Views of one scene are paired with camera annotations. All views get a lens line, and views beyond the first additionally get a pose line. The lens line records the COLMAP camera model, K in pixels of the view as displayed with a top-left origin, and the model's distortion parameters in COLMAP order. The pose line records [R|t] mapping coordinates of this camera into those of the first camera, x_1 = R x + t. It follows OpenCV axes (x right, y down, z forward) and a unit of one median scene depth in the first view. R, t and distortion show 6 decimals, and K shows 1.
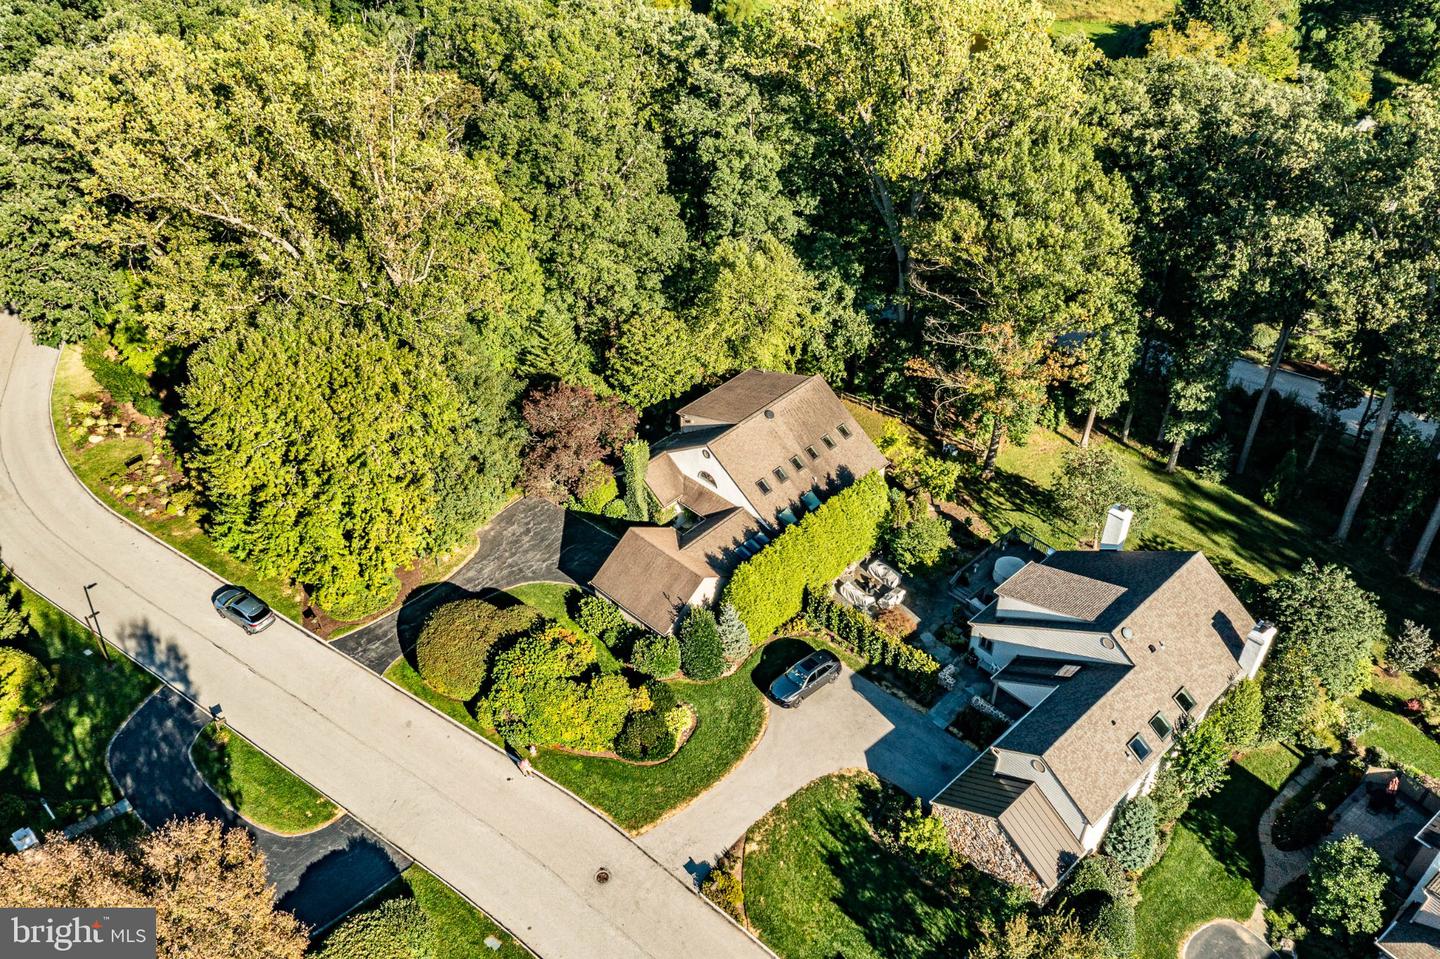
lens RADIAL K [[1109.9, 0, 724.0], [0, 1109.9, 484.9], [0, 0, 1]] dist [-0.015224, 0.017103]
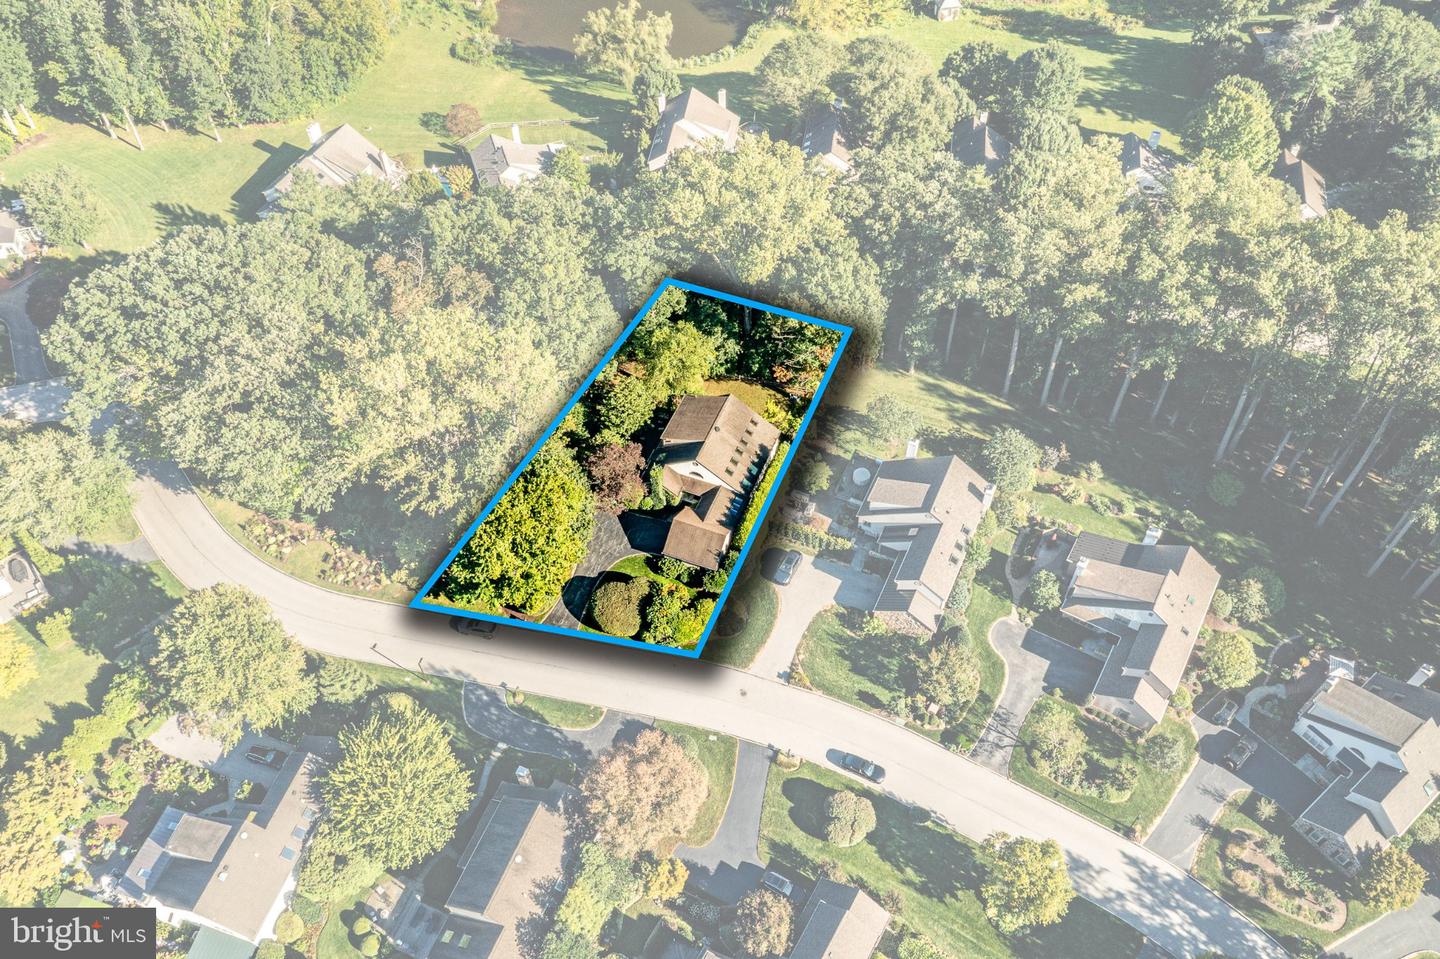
lens RADIAL K [[1109.9, 0, 708.4], [0, 1109.9, 474.5], [0, 0, 1]] dist [-0.015224, 0.017103]
pose [[0.928668, -0.298352, 0.220368, -0.485639], [0.242773, 0.938111, 0.247001, -0.551061], [-0.280422, -0.175883, 0.943625, -0.868479]]
